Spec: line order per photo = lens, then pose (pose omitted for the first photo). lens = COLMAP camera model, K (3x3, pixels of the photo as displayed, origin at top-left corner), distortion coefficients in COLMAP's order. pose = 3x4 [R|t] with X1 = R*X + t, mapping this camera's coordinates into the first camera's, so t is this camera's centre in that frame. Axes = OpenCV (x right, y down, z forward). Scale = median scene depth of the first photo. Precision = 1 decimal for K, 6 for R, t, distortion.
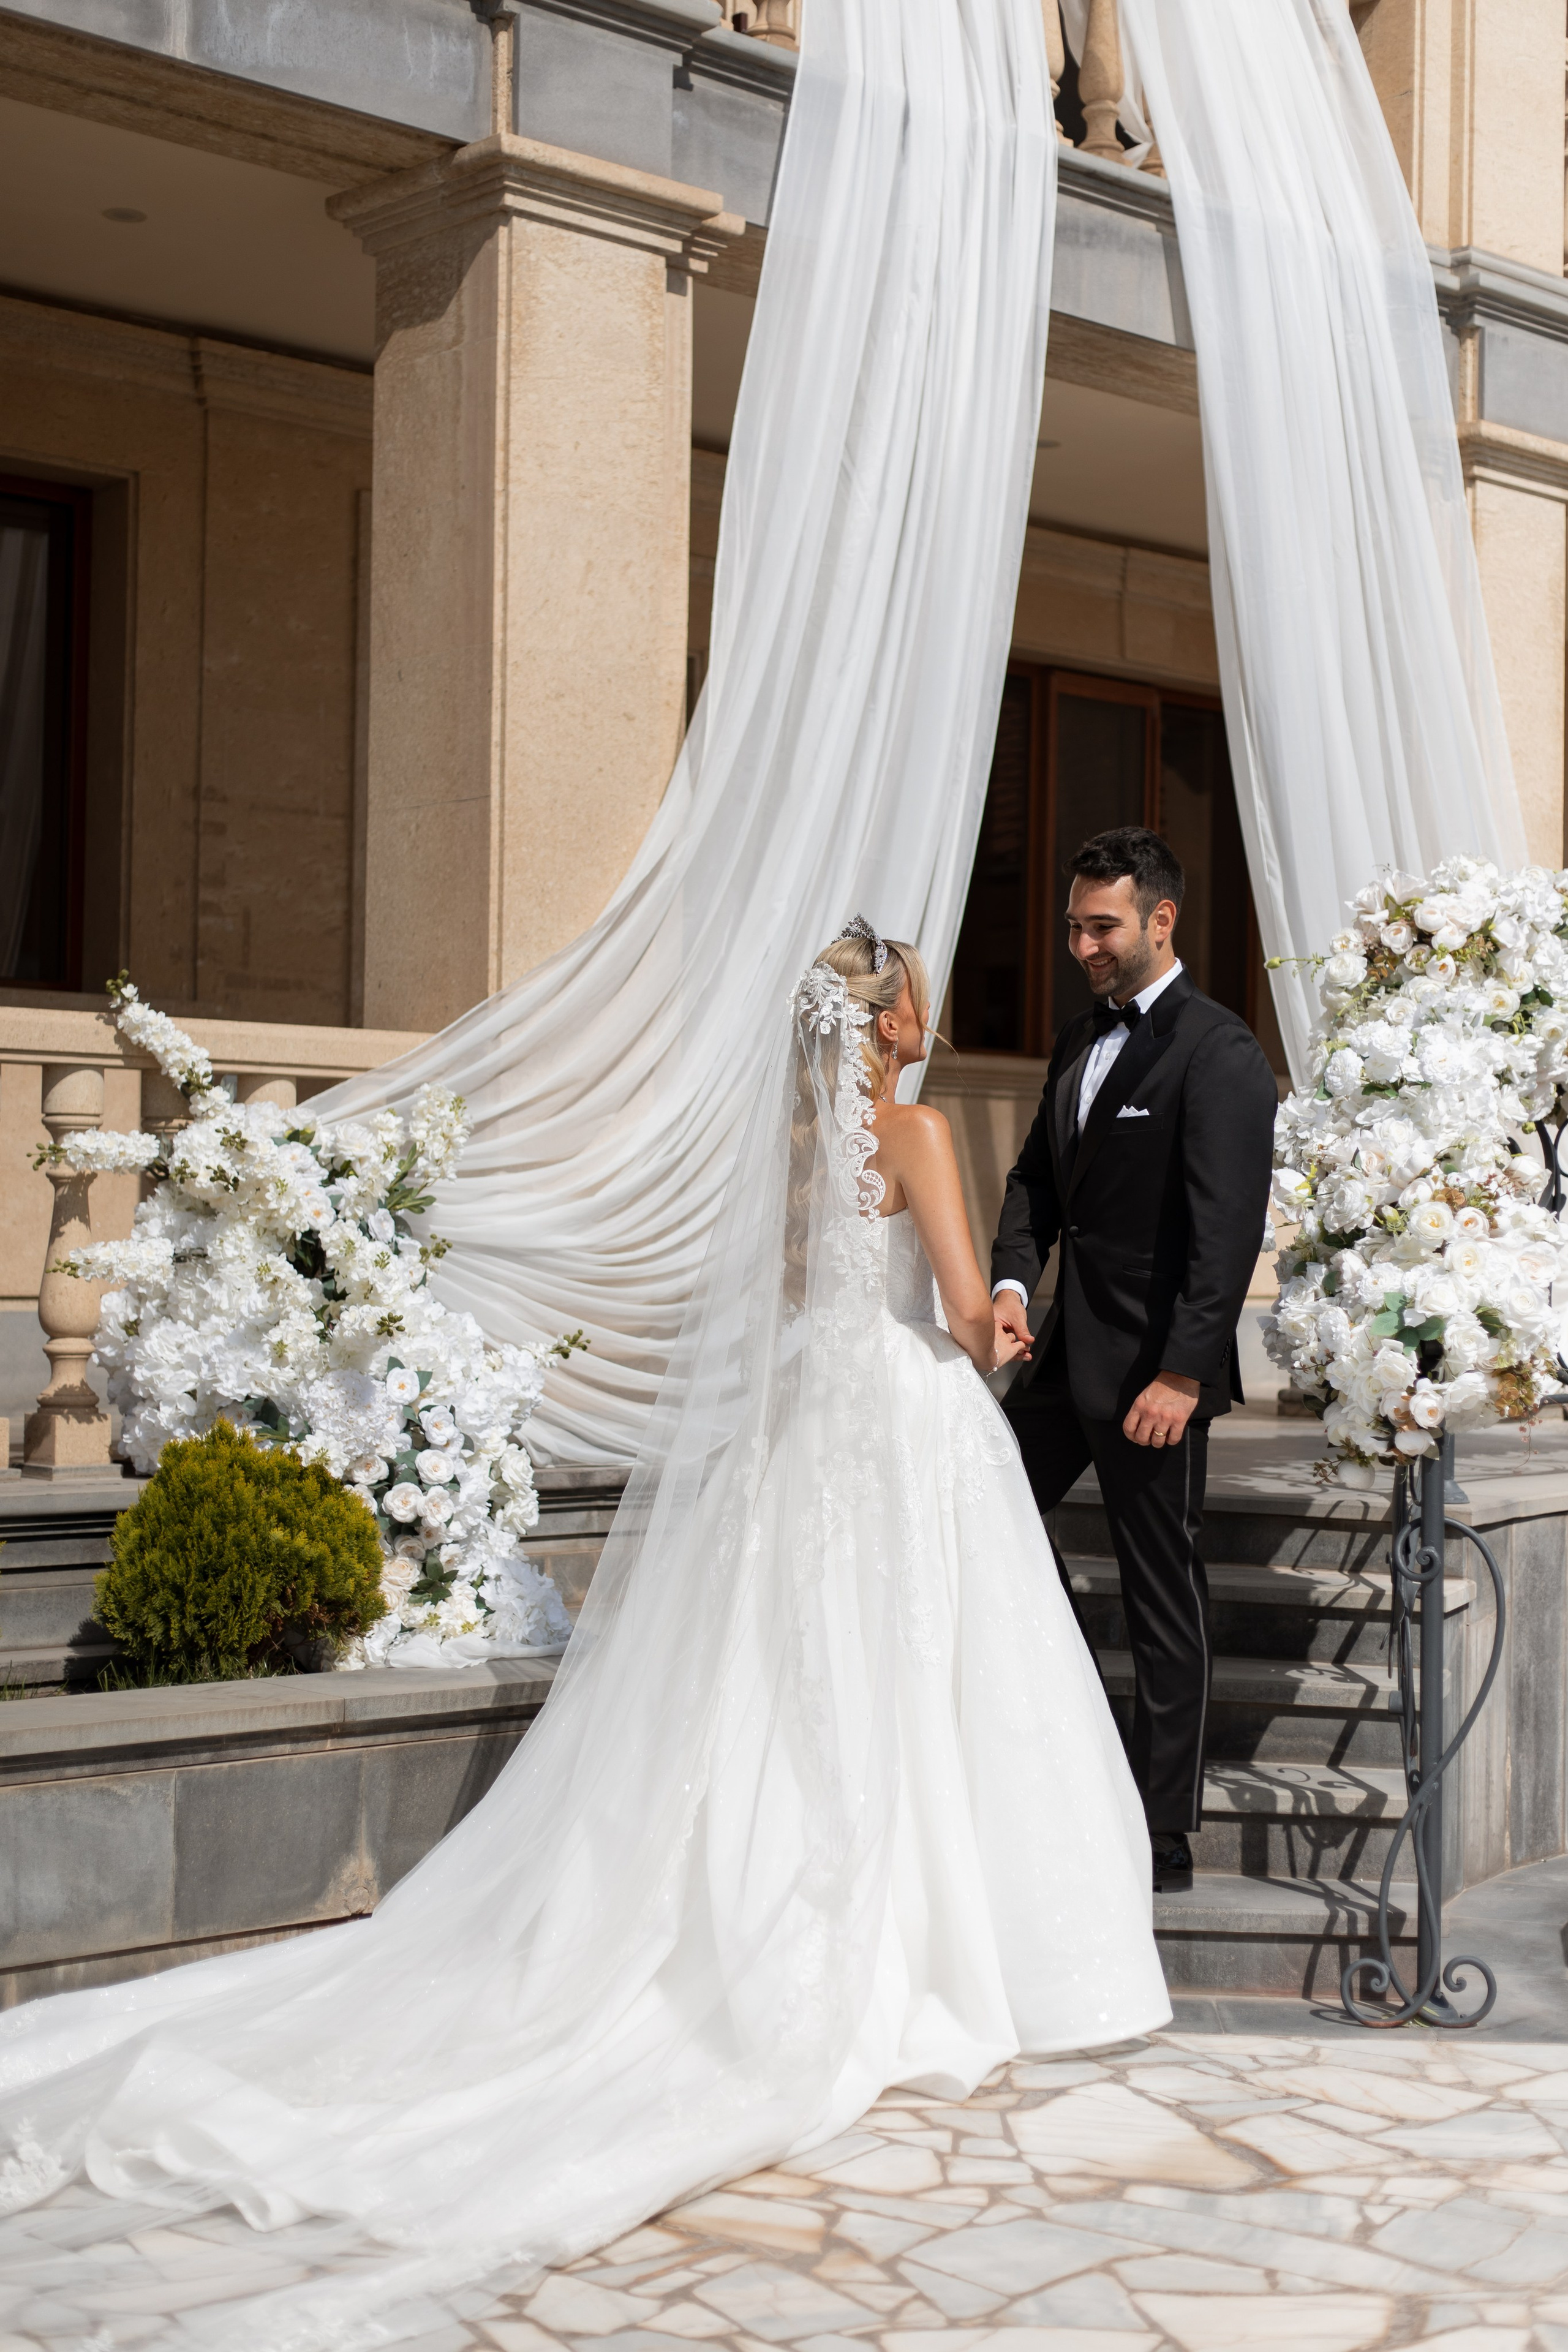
lens RADIAL K [[3536.6, 0, 780.8], [0, 3536.6, 1183.2], [0, 0, 1]] dist [0.000560, 0.072874]
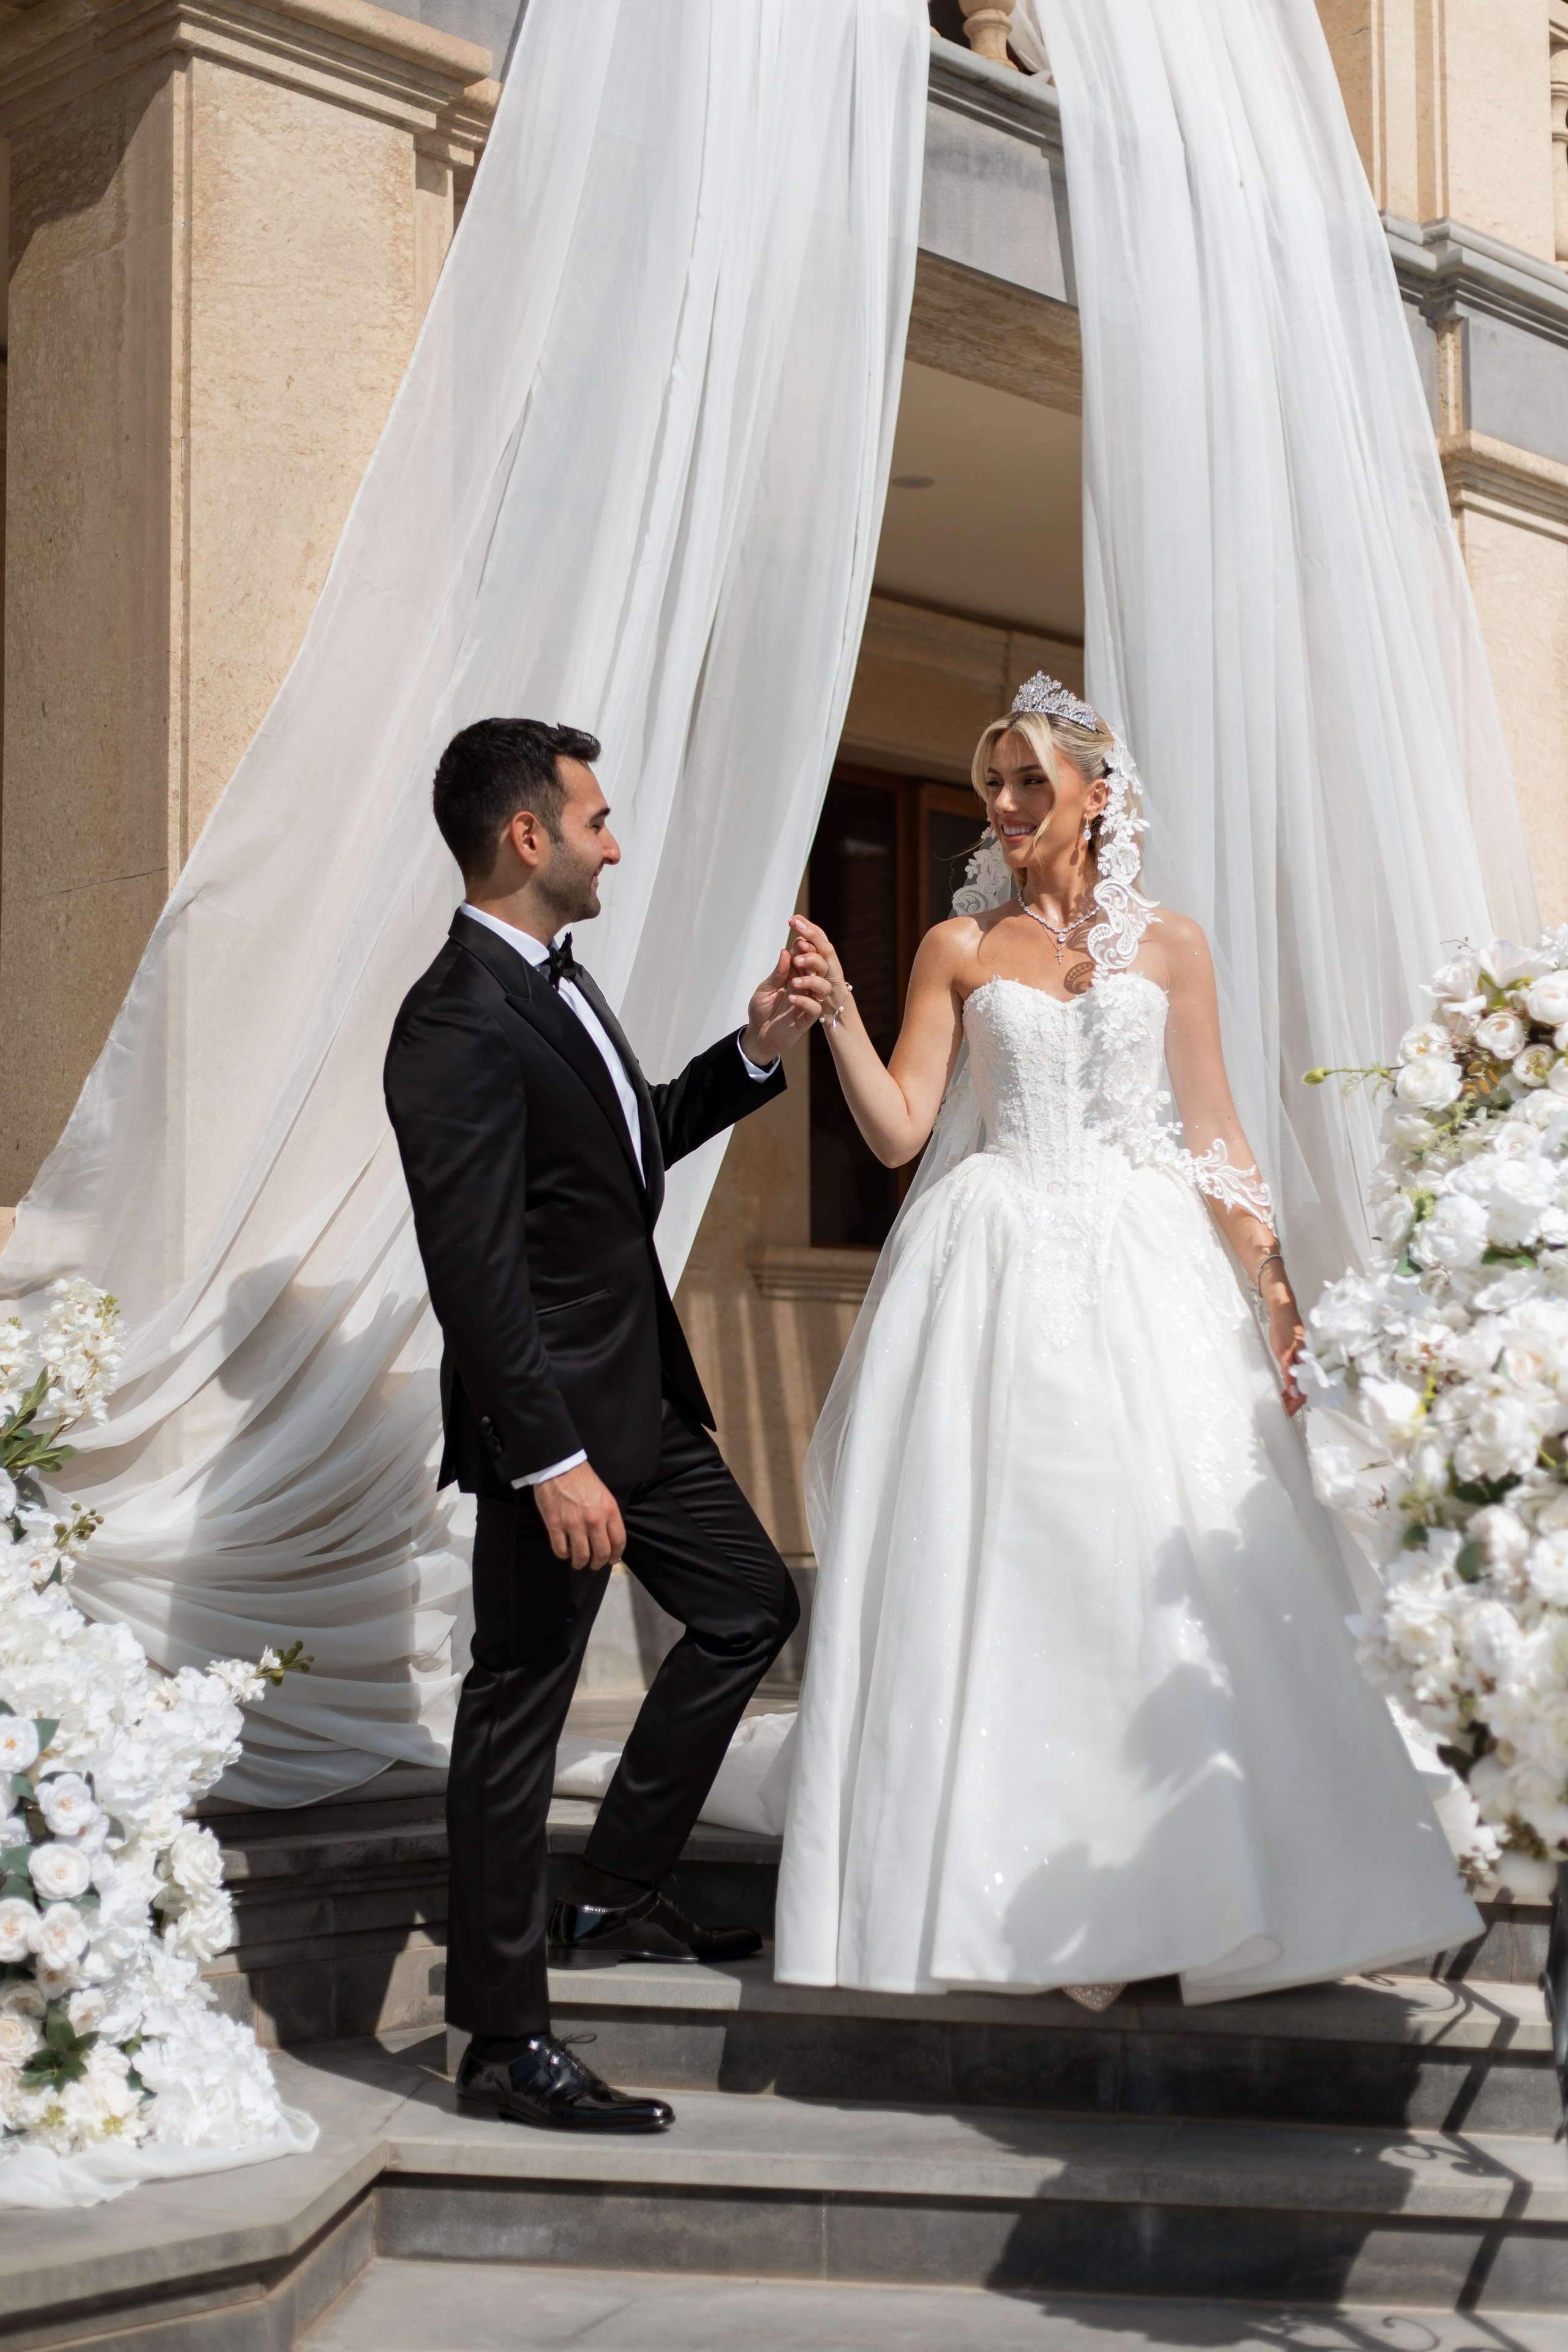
lens RADIAL K [[3536.6, 0, 780.8], [0, 3536.6, 1183.2], [0, 0, 1]] dist [0.000560, 0.072874]
pose [[0.998626, -0.016455, 0.049758, 0.002995], [0.019618, 0.997772, -0.063770, -0.000883], [-0.048597, 0.064659, 0.996723, 0.321192]]
